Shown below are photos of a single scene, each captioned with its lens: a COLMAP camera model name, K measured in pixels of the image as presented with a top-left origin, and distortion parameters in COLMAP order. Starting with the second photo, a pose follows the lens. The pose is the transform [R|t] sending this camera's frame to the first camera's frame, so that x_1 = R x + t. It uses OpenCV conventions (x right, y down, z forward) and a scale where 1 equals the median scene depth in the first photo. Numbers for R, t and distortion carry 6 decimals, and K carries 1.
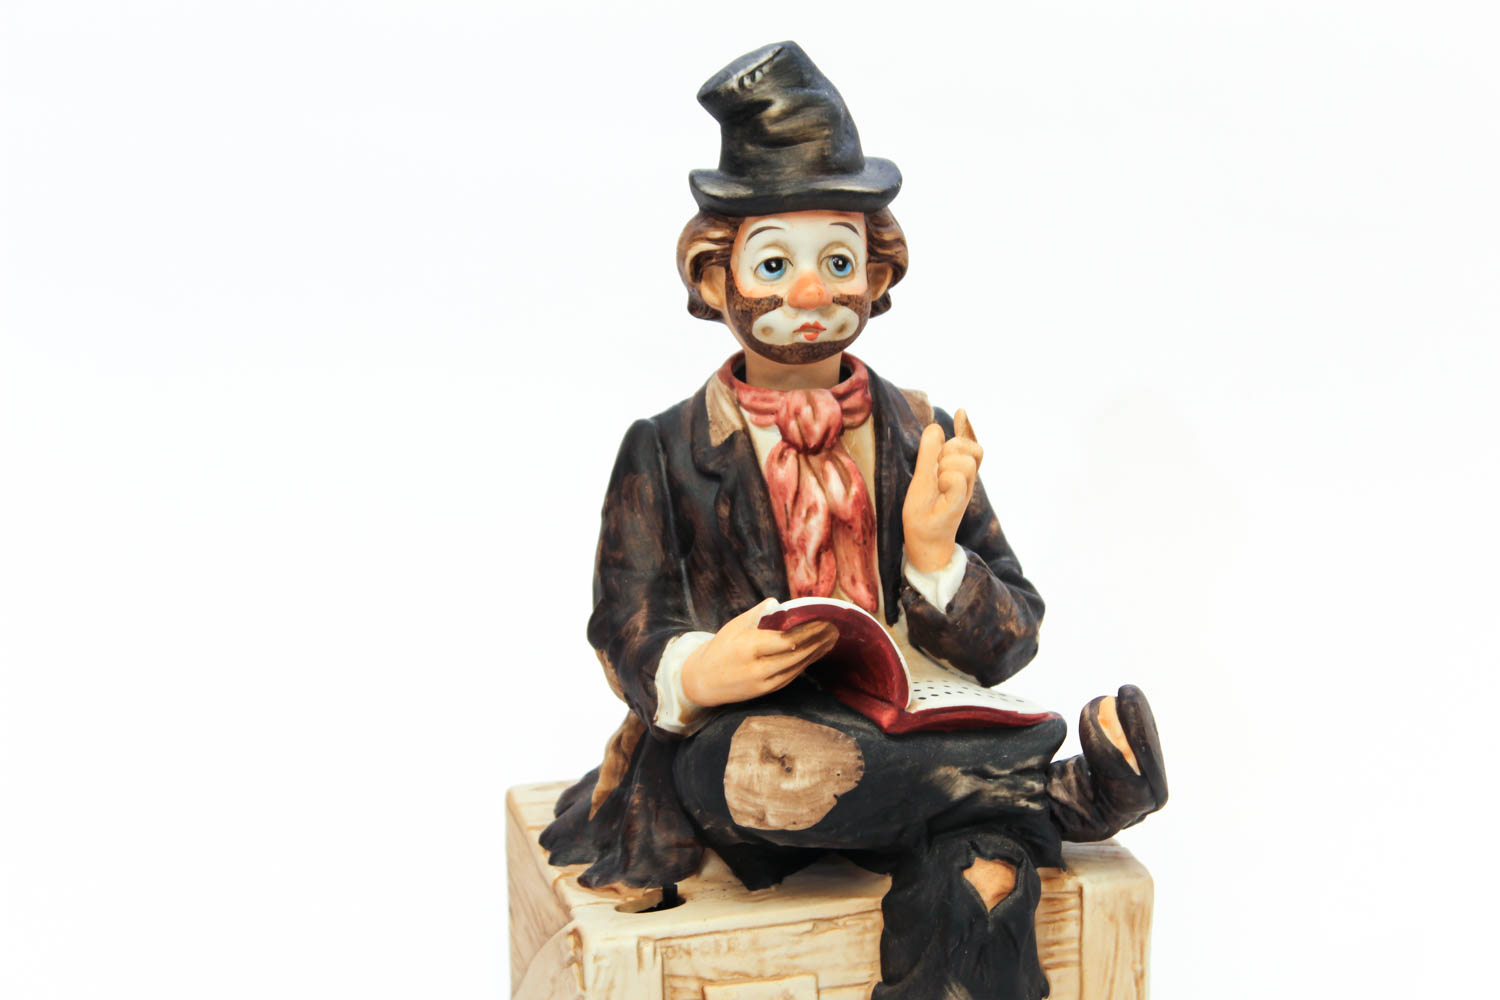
lens RADIAL K [[3545.1, 0, 750.0], [0, 3545.1, 500.0], [0, 0, 1]] dist [0.048458, 0.577486]
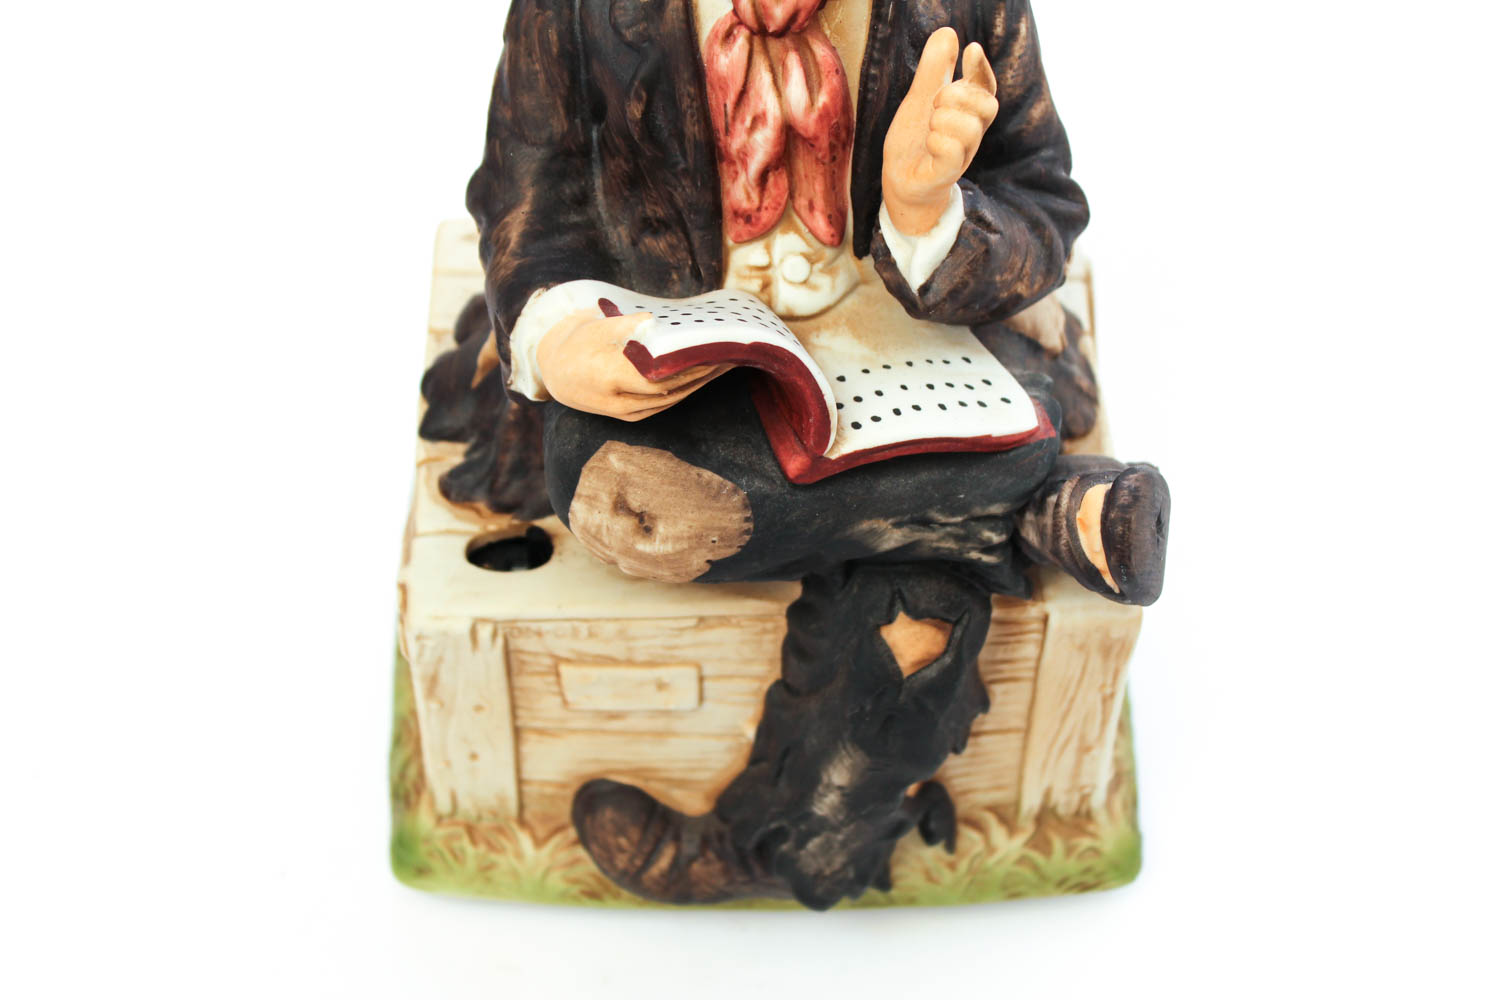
lens RADIAL K [[2544.0, 0, 750.0], [0, 2544.0, 500.0], [0, 0, 1]] dist [-0.005352, 0.028359]
pose [[0.977128, 0.181144, -0.111393, 0.087390], [-0.086616, 0.817424, 0.569487, -0.228524], [0.194214, -0.546813, 0.814418, 0.543393]]
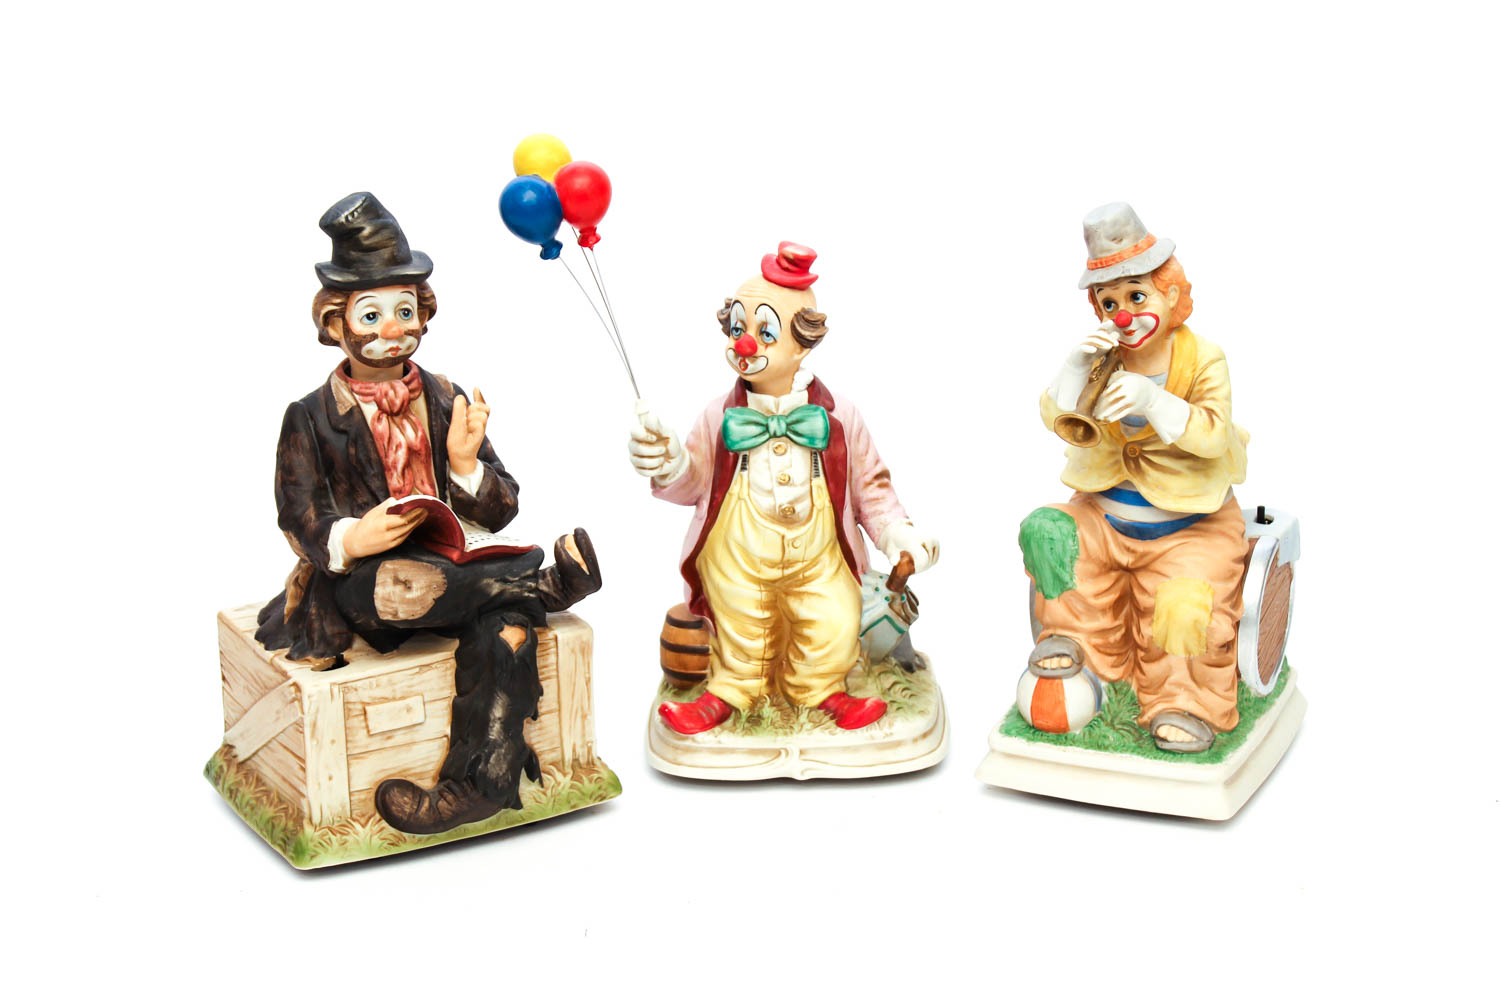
lens RADIAL K [[3192.4, 0, 750.0], [0, 3192.4, 500.0], [0, 0, 1]] dist [0.025203, 0.024816]
pose [[0.965122, -0.079223, 0.249526, -0.224556], [0.064155, 0.995623, 0.067965, -0.071160], [-0.253818, -0.049586, 0.965980, -0.657638]]
